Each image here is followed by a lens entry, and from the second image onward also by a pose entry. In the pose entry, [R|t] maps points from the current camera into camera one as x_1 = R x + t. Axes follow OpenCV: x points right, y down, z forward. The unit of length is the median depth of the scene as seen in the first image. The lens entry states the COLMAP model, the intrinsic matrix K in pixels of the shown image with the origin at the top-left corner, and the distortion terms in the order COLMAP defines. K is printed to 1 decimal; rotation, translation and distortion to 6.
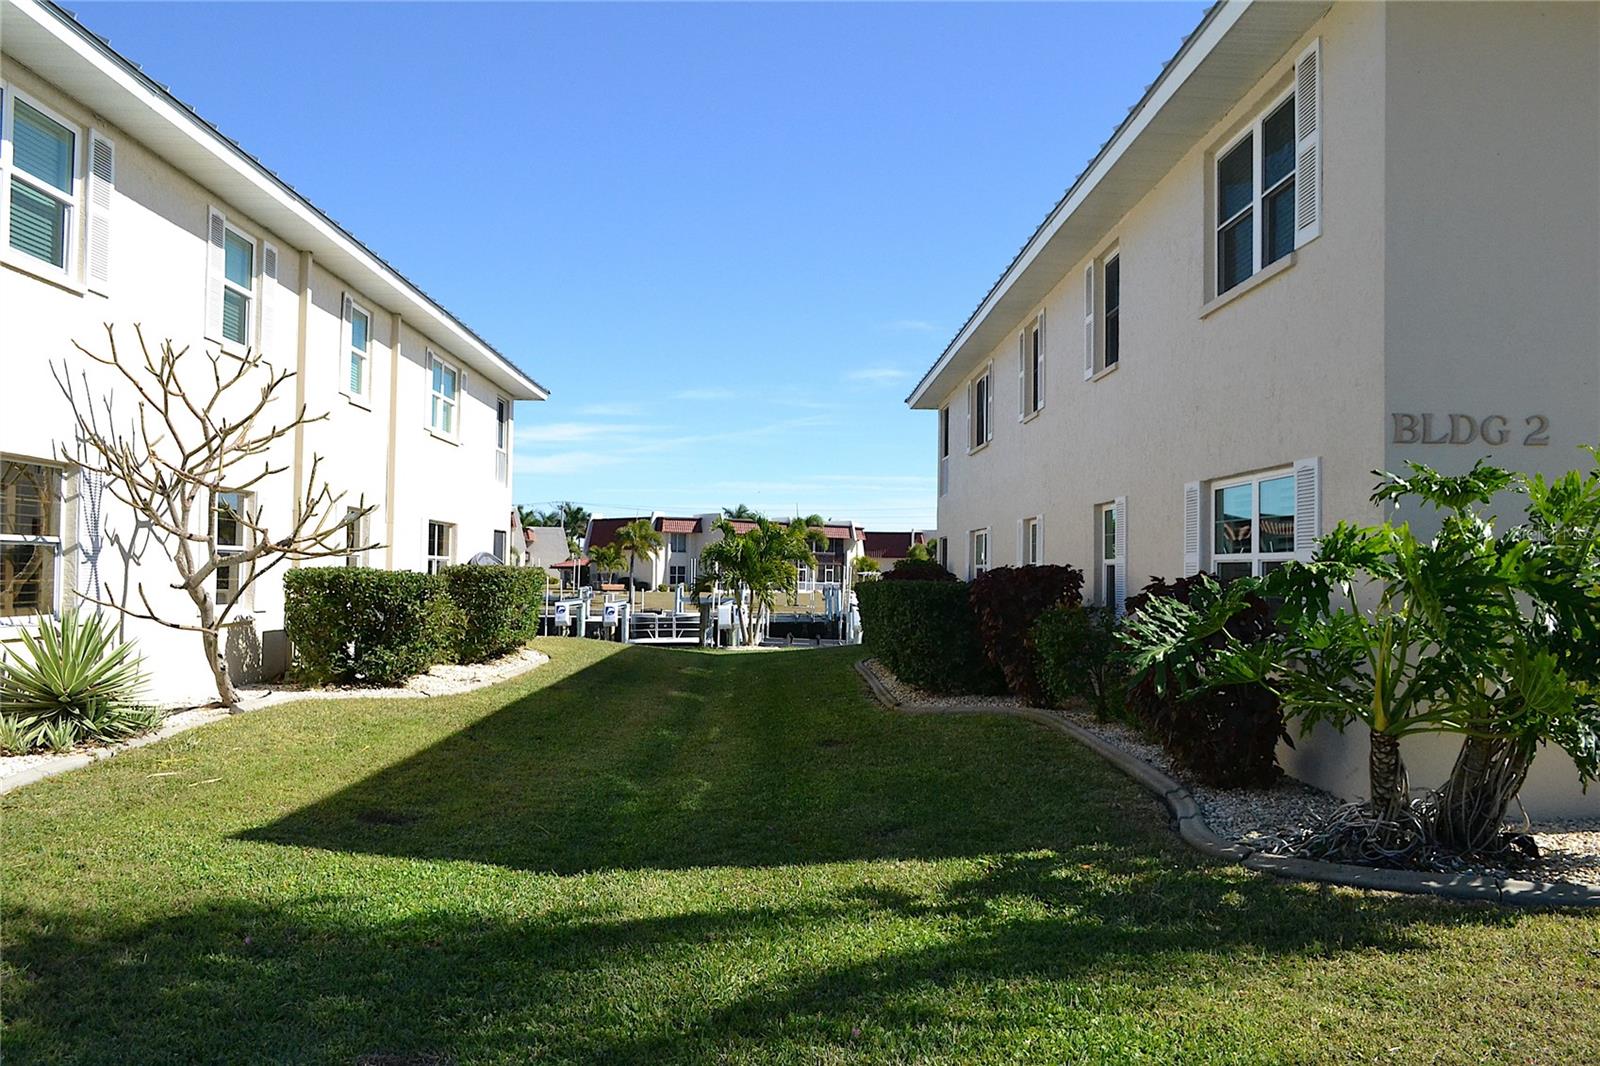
lens RADIAL K [[1267.6, 0, 799.7], [0, 1267.6, 542.9], [0, 0, 1]] dist [-0.010405, 0.004999]
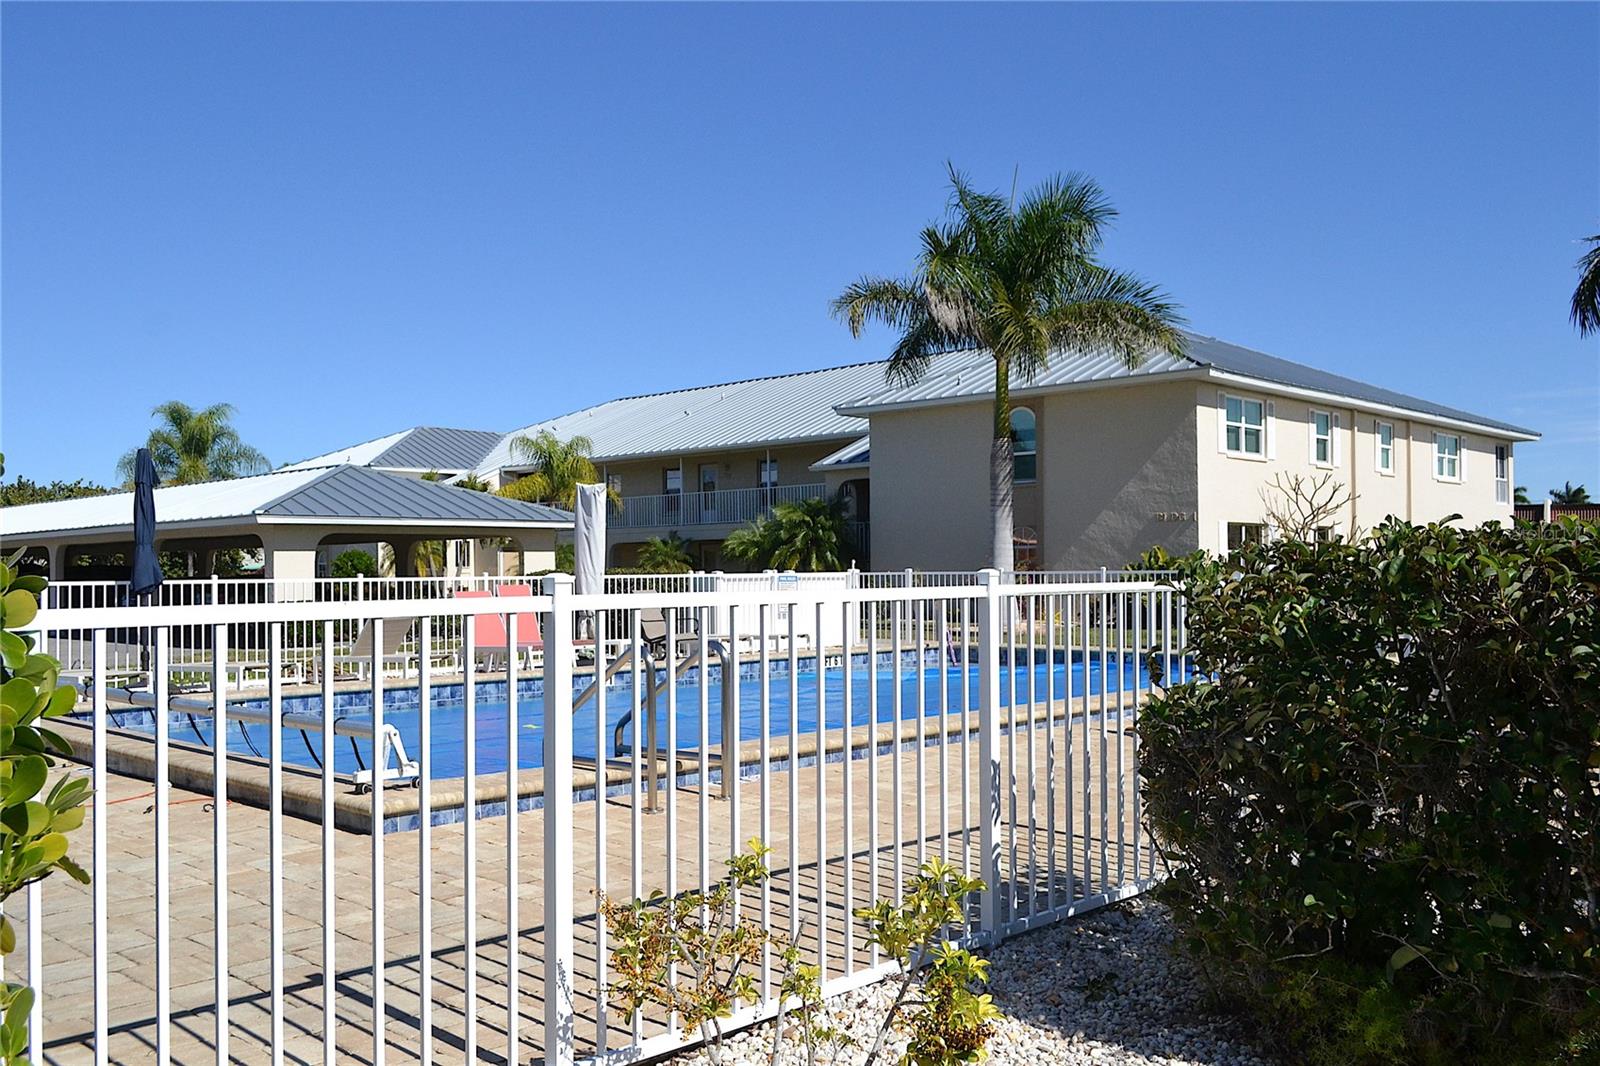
lens RADIAL K [[1342.3, 0, 800.0], [0, 1342.3, 533.0], [0, 0, 1]] dist [-0.000996, -0.000302]
pose [[0.695334, -0.038764, -0.717641, 0.617491], [0.034741, 0.999190, -0.020311, -0.014378], [0.717847, -0.010808, 0.696117, -1.333123]]
